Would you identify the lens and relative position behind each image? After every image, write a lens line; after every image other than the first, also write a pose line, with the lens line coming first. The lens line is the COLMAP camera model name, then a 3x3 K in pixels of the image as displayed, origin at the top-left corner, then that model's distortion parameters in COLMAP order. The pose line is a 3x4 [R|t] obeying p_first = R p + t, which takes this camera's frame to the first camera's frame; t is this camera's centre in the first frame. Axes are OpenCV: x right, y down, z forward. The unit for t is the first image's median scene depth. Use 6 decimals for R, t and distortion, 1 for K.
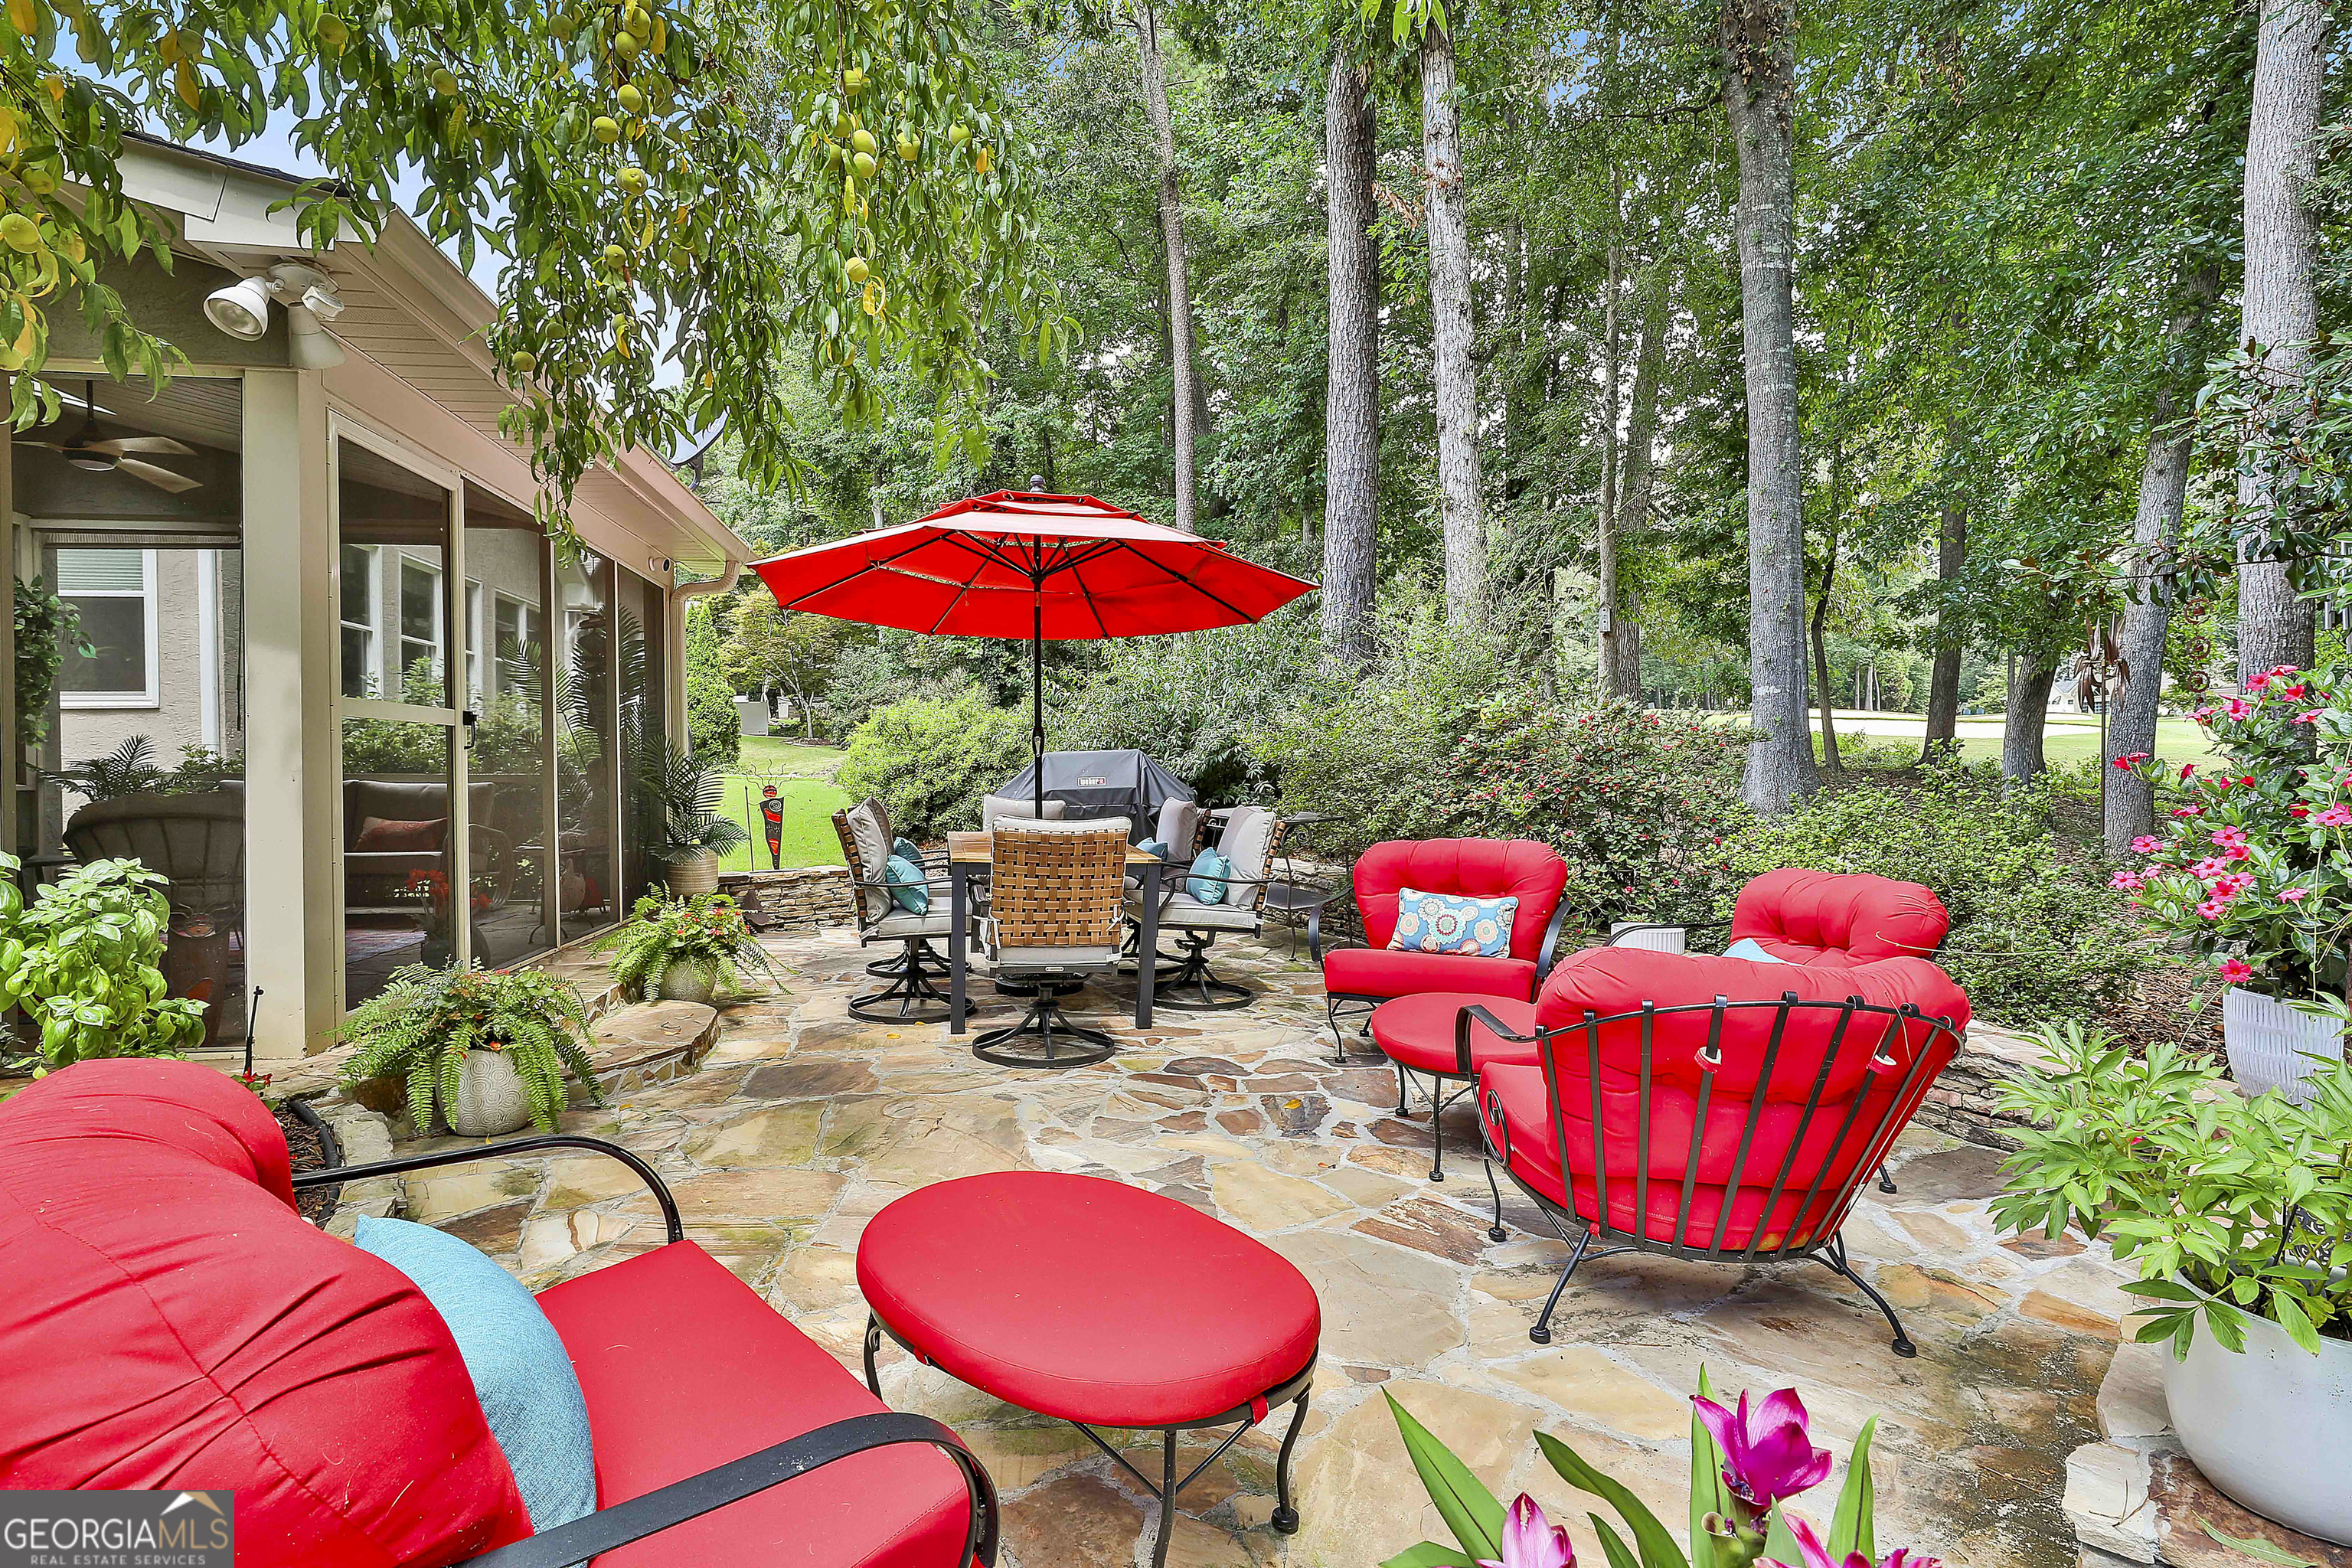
lens RADIAL K [[1131.5, 0, 1190.5], [0, 1131.5, 735.2], [0, 0, 1]] dist [-0.003178, 0.000390]
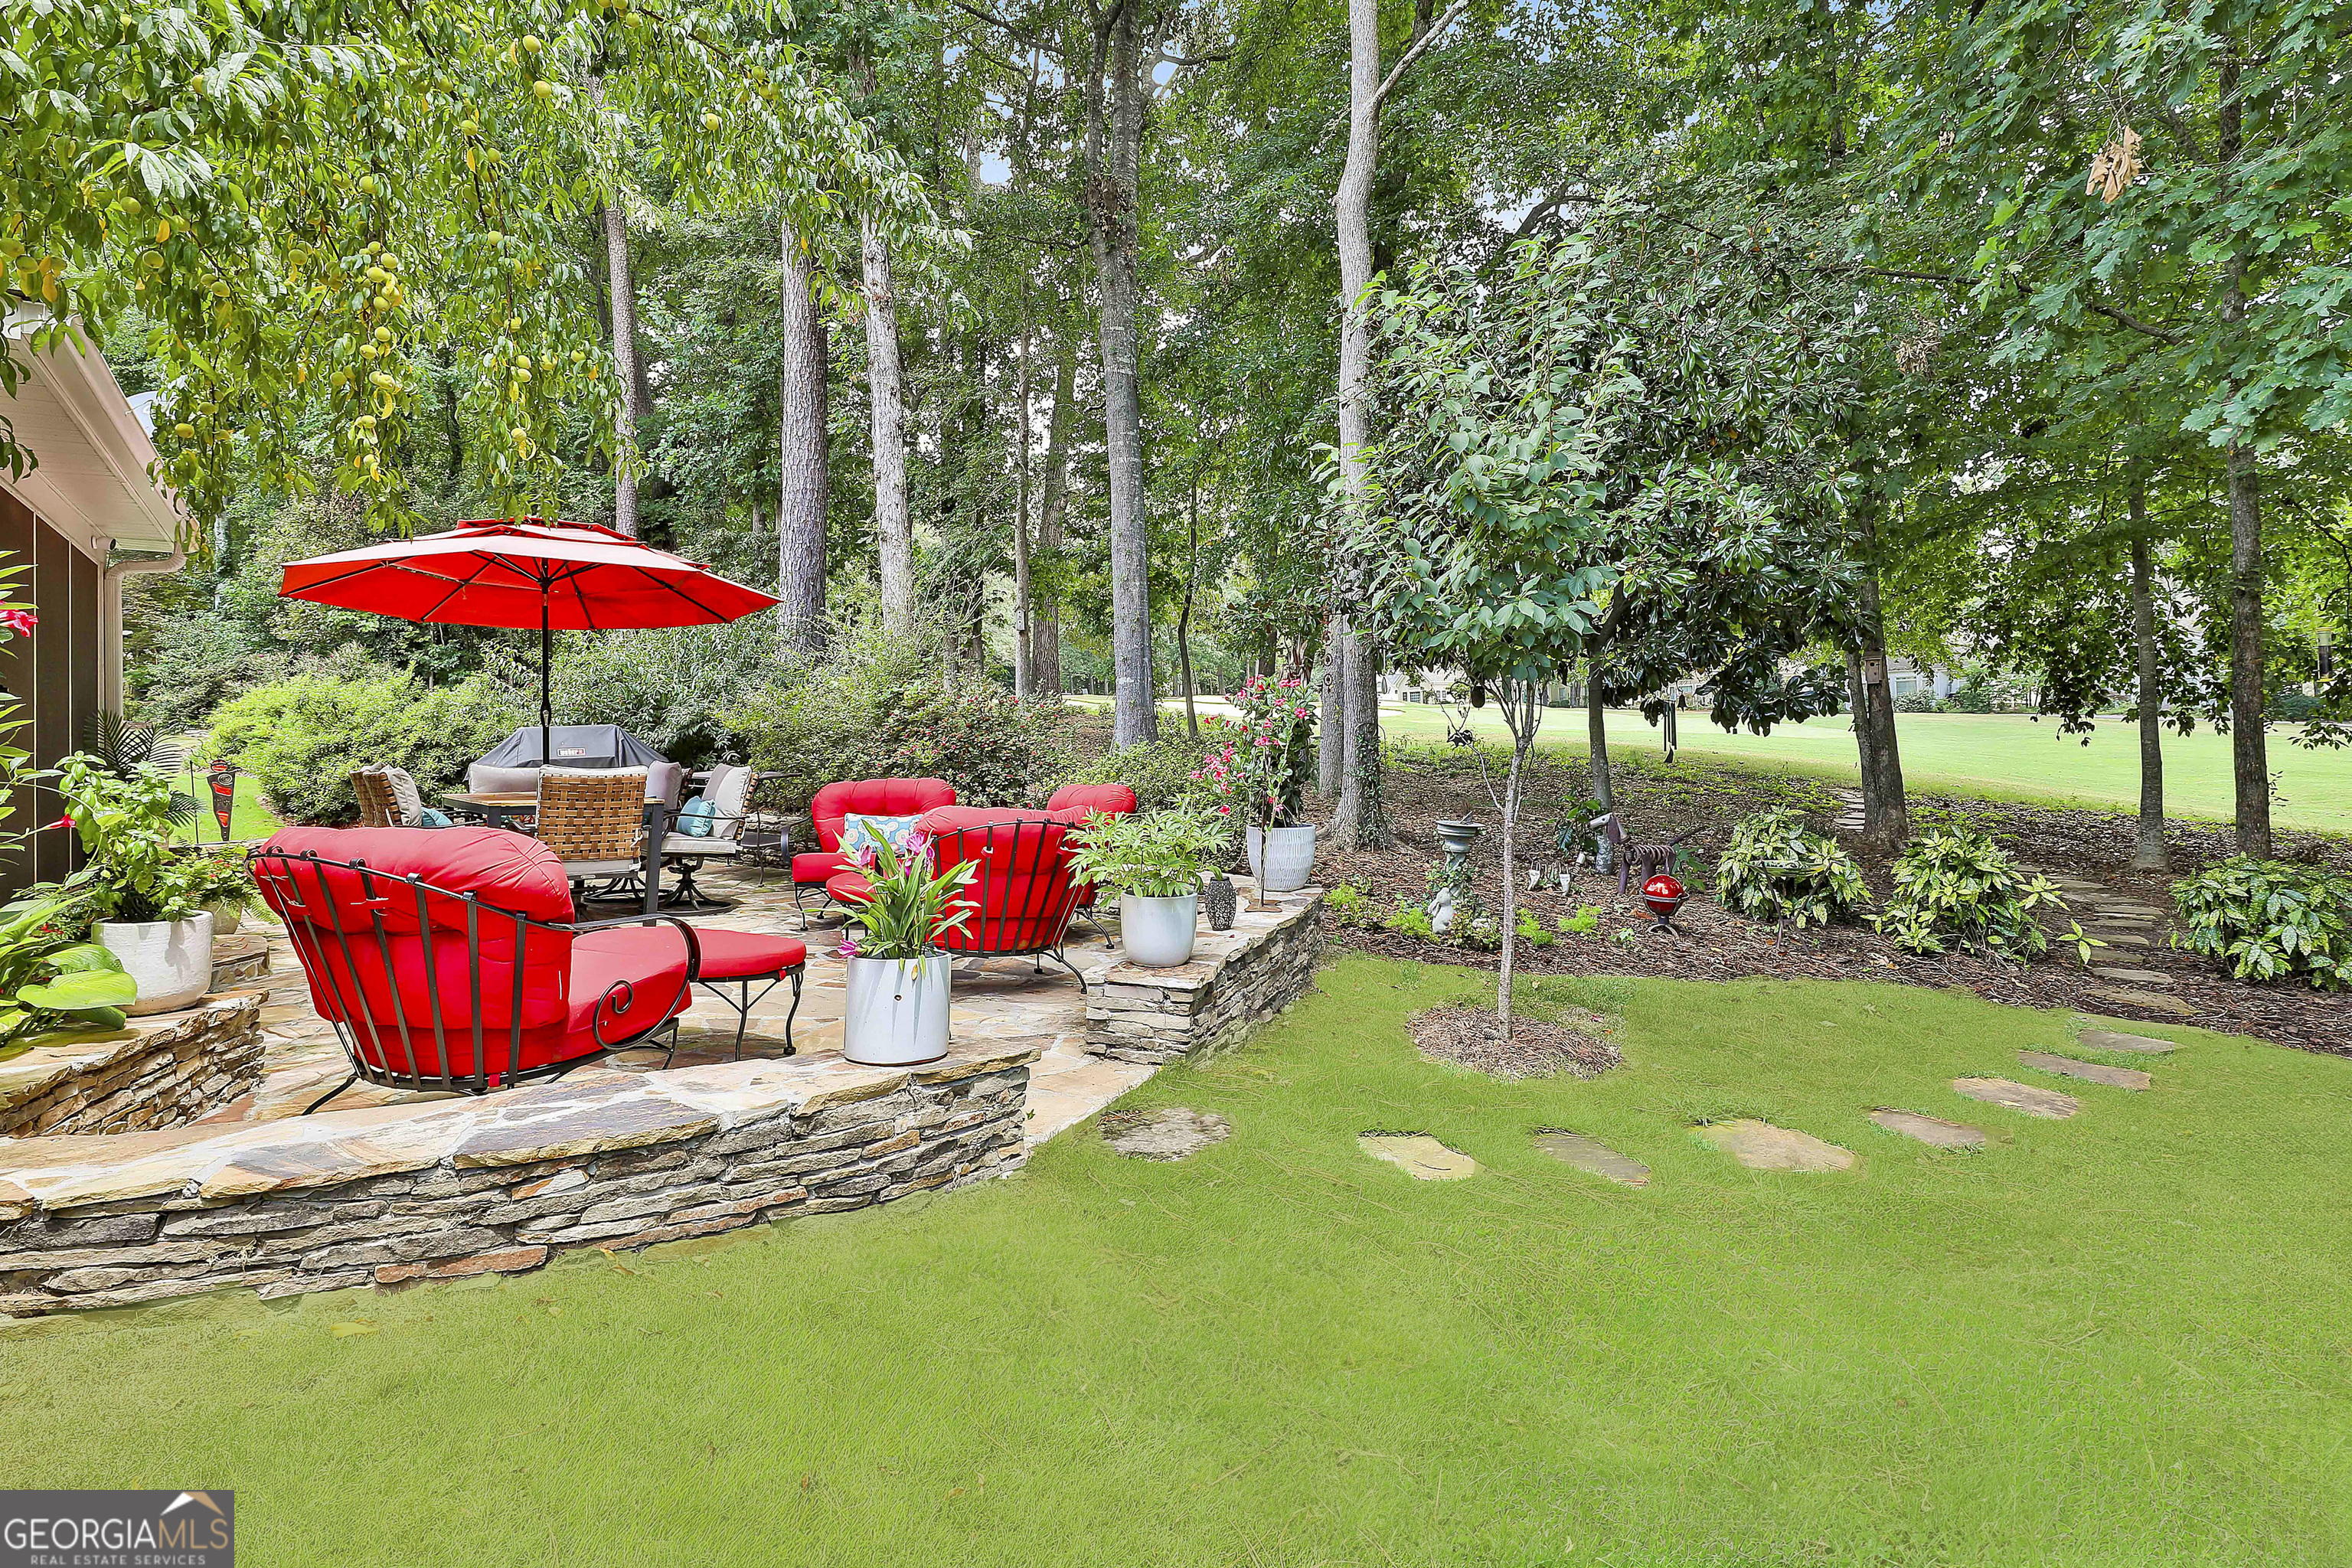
lens RADIAL K [[1131.5, 0, 1190.5], [0, 1131.5, 735.2], [0, 0, 1]] dist [-0.003178, 0.000390]
pose [[0.889563, -0.007770, 0.456746, -0.049276], [0.001332, 0.999895, 0.014415, 0.007686], [-0.456810, -0.012215, 0.889481, -0.291887]]
